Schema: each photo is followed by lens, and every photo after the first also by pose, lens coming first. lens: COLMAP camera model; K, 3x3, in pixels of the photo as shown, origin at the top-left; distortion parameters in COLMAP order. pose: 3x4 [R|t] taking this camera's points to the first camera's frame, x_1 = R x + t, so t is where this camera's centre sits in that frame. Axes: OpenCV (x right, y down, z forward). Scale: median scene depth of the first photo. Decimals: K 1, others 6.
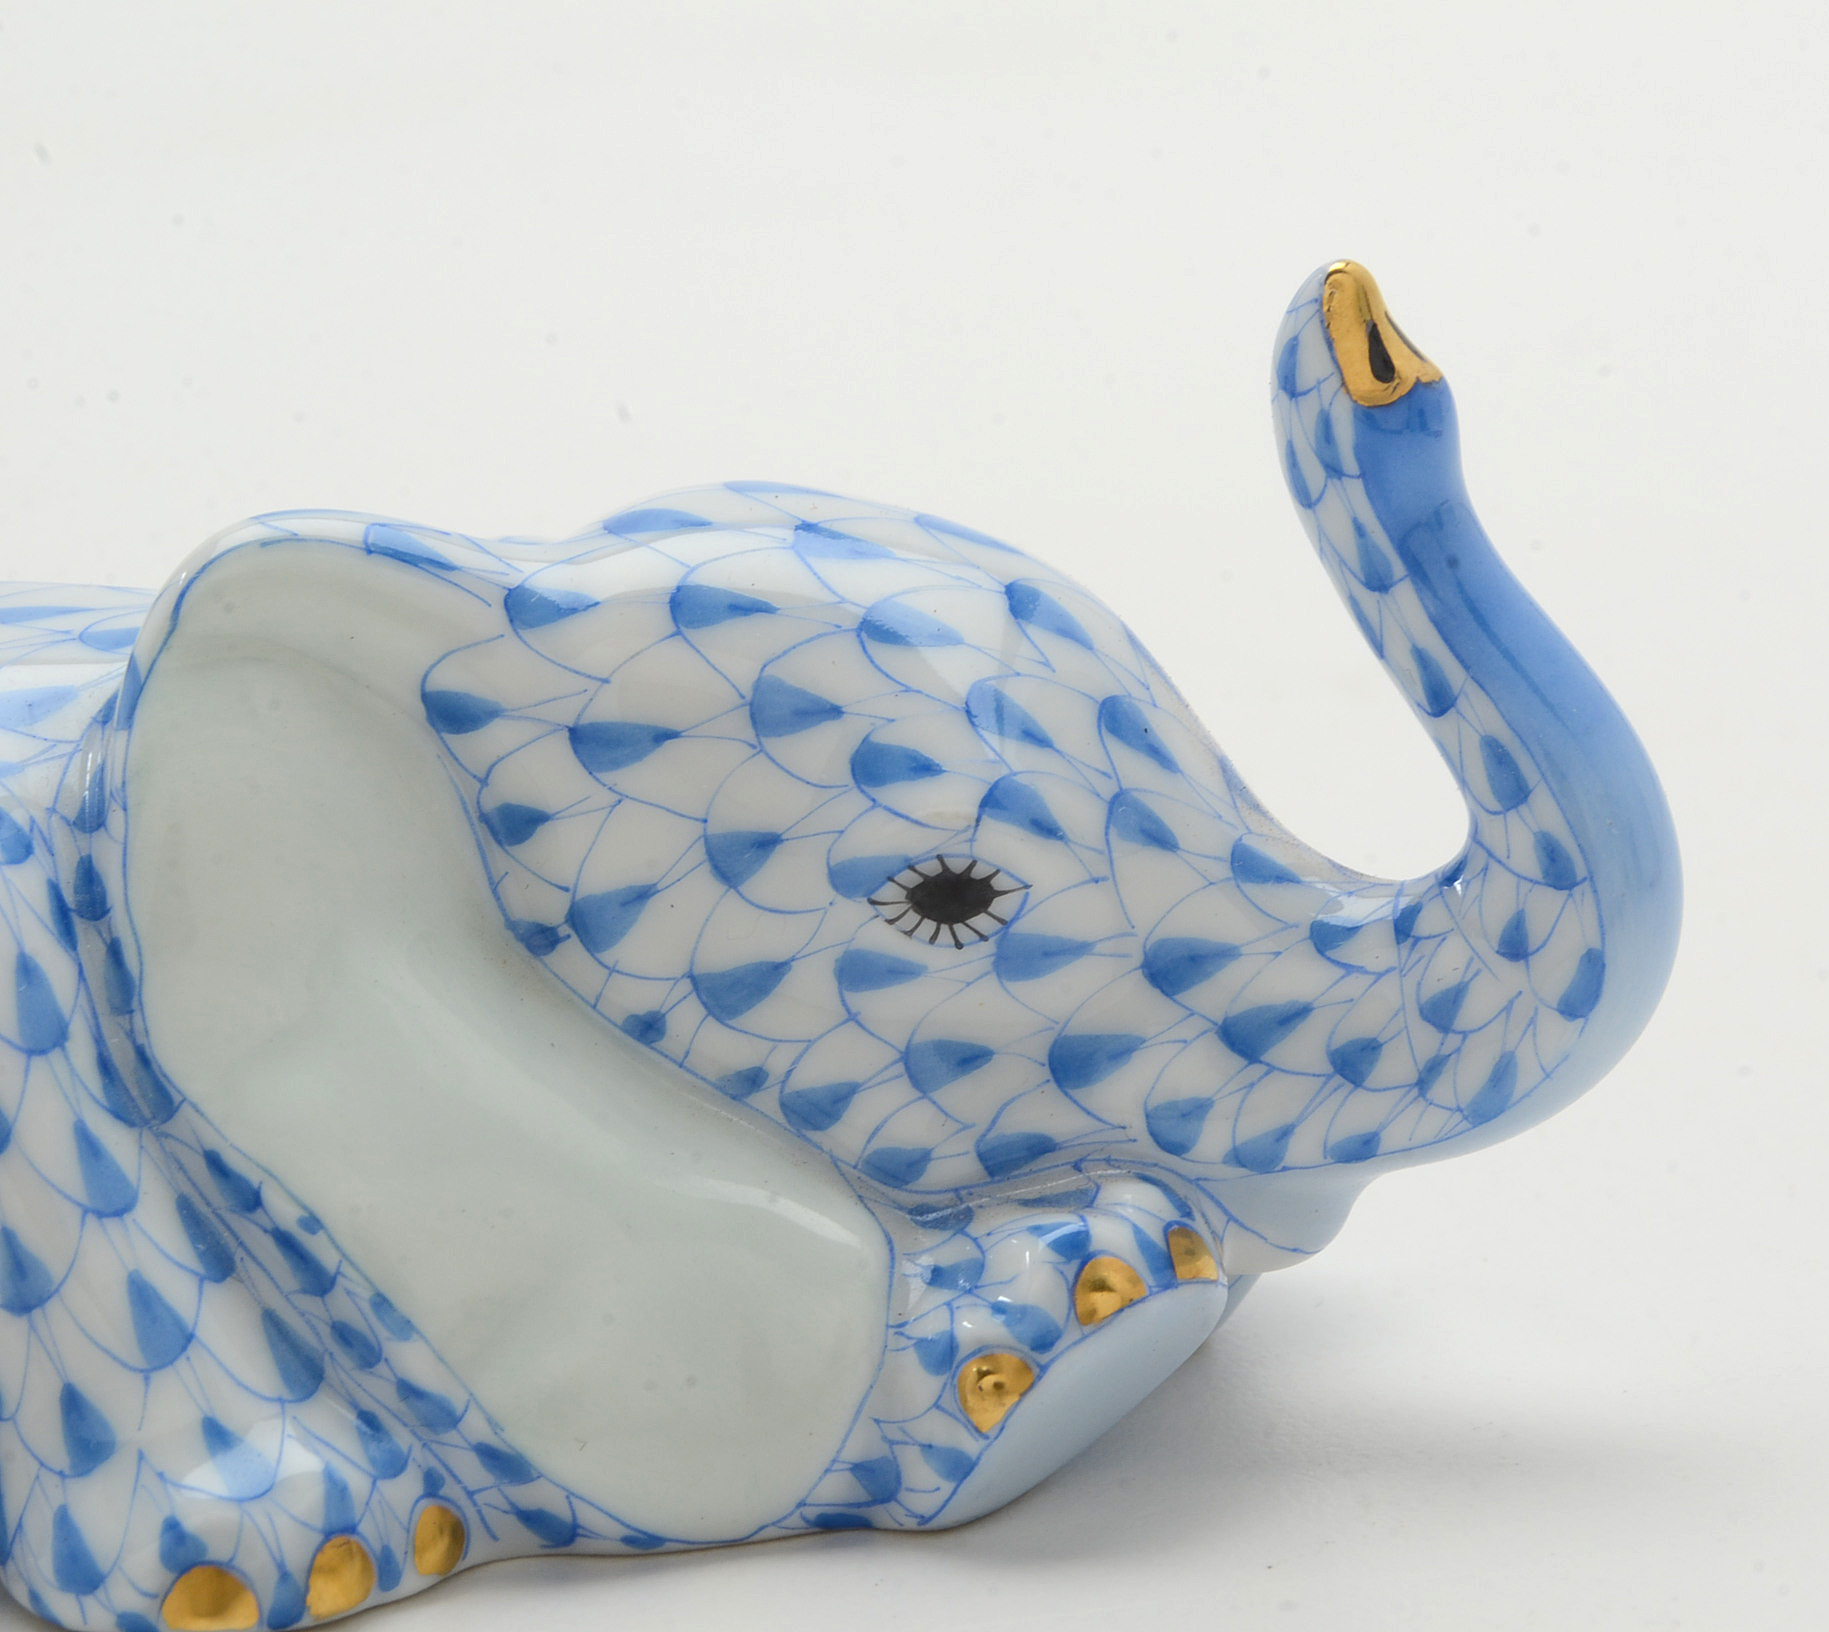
lens RADIAL K [[4706.6, 0, 921.6], [0, 4706.6, 876.7], [0, 0, 1]] dist [0.042952, 0.000000]
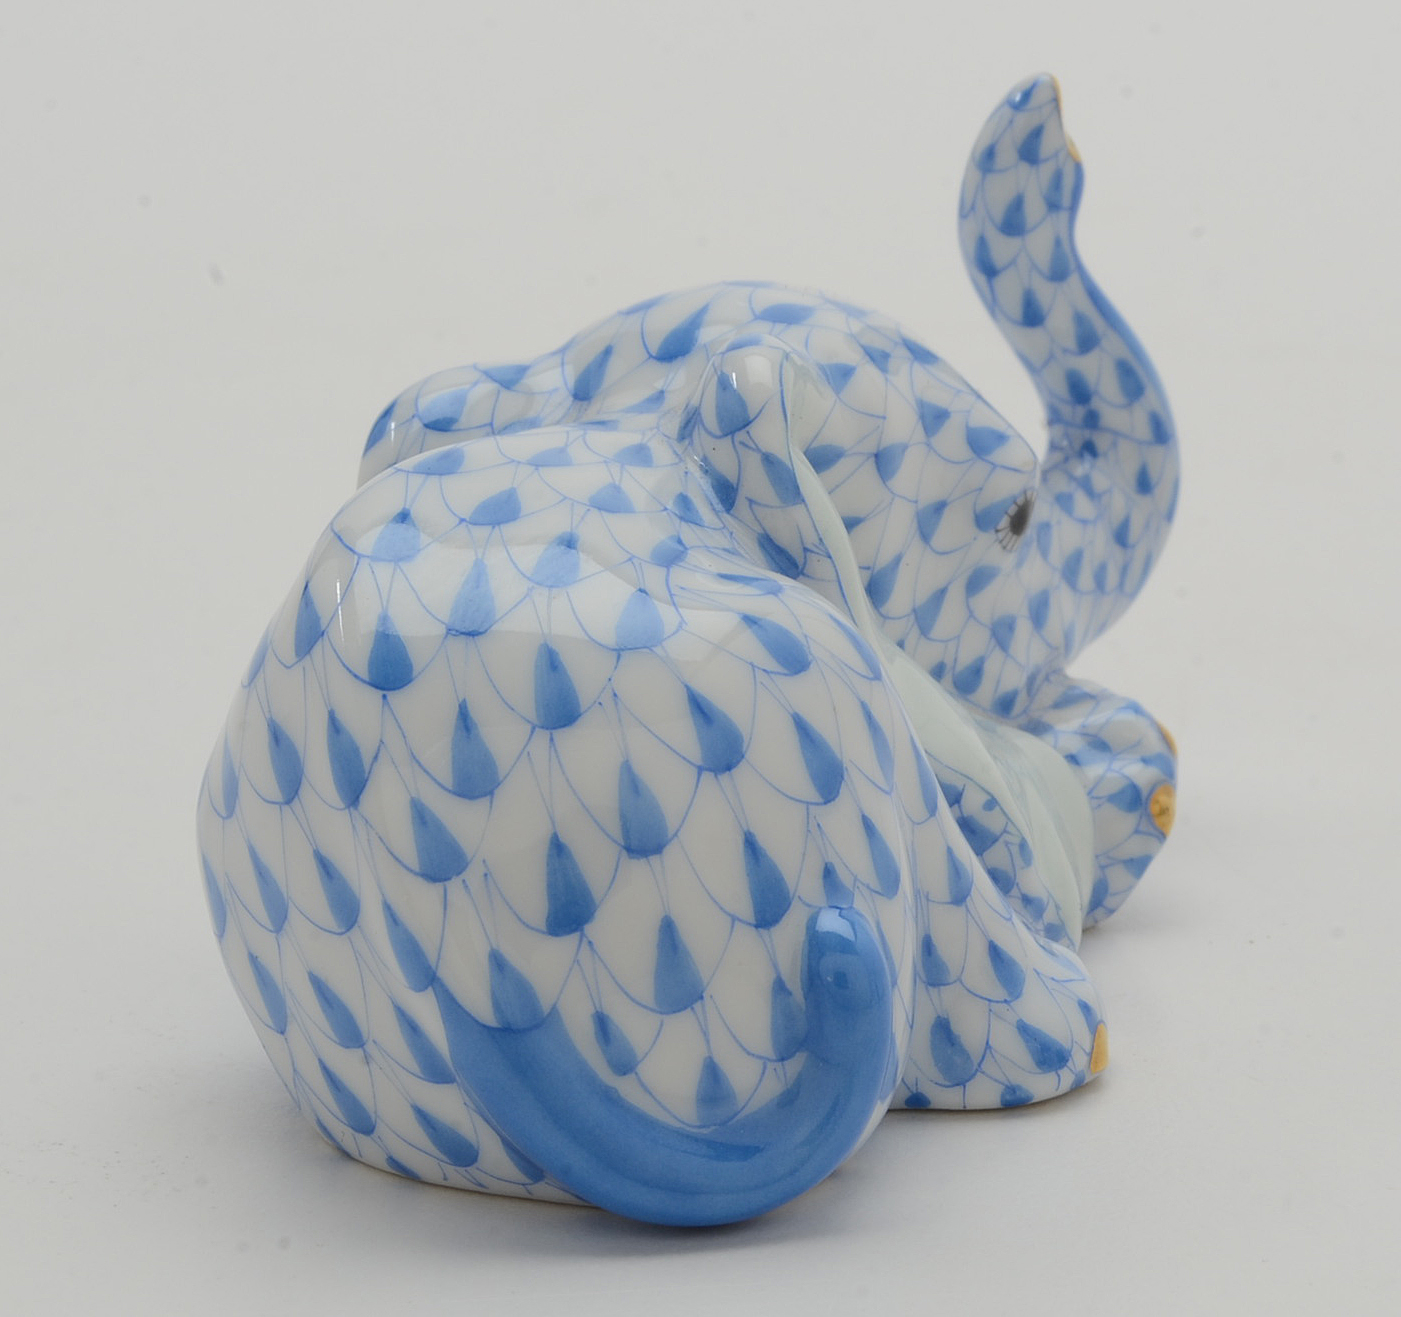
lens RADIAL K [[5282.4, 0, 700.9], [0, 5282.4, 659.9], [0, 0, 1]] dist [0.103138, 0.000000]
pose [[0.428682, -0.204268, 0.880060, -1.578878], [0.192345, 0.972408, 0.132010, -0.199874], [-0.882743, 0.112685, 0.456144, 0.328186]]
